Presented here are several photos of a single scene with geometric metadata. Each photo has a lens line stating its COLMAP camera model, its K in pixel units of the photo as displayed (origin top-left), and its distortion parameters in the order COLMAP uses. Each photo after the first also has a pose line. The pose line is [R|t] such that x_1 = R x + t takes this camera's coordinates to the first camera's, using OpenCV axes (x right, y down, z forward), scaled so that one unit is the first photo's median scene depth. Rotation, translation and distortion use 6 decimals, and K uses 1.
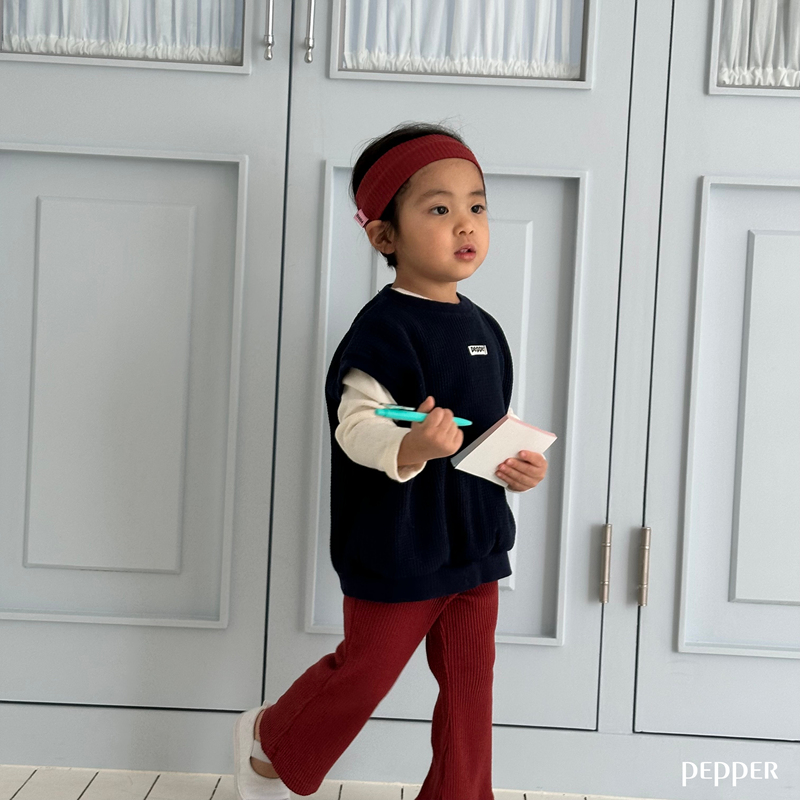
lens RADIAL K [[1826.6, 0, 369.6], [0, 1826.6, 393.6], [0, 0, 1]] dist [0.076613, 0.000000]
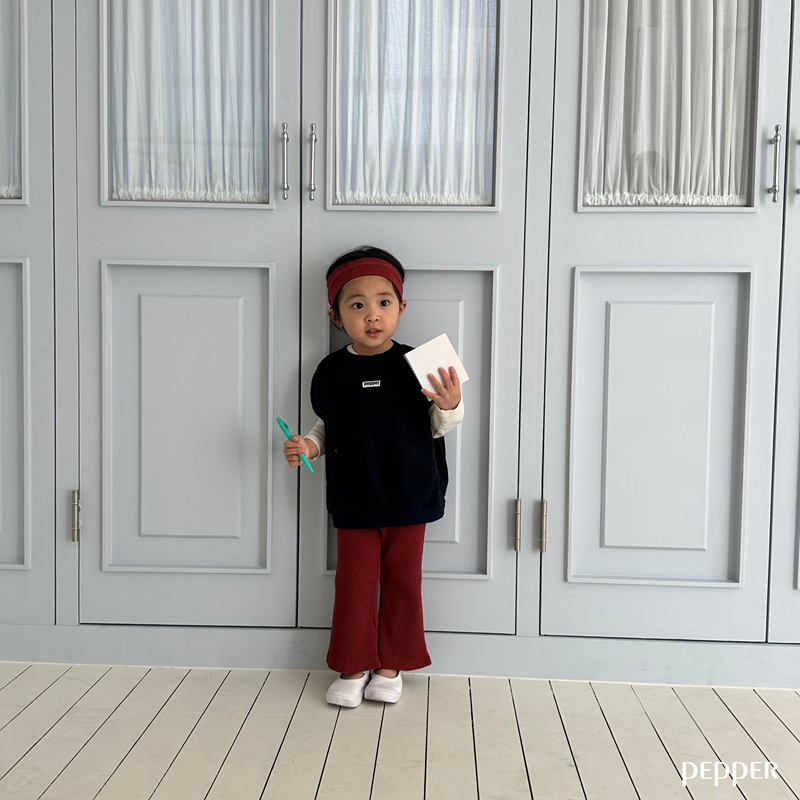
lens RADIAL K [[874.2, 0, 406.9], [0, 874.2, 389.3], [0, 0, 1]] dist [0.054796, 0.000000]
pose [[0.999332, -0.030954, -0.019430, 0.054081], [0.031325, 0.999327, 0.019110, -0.035769], [0.018825, -0.019706, 0.999629, 0.272939]]
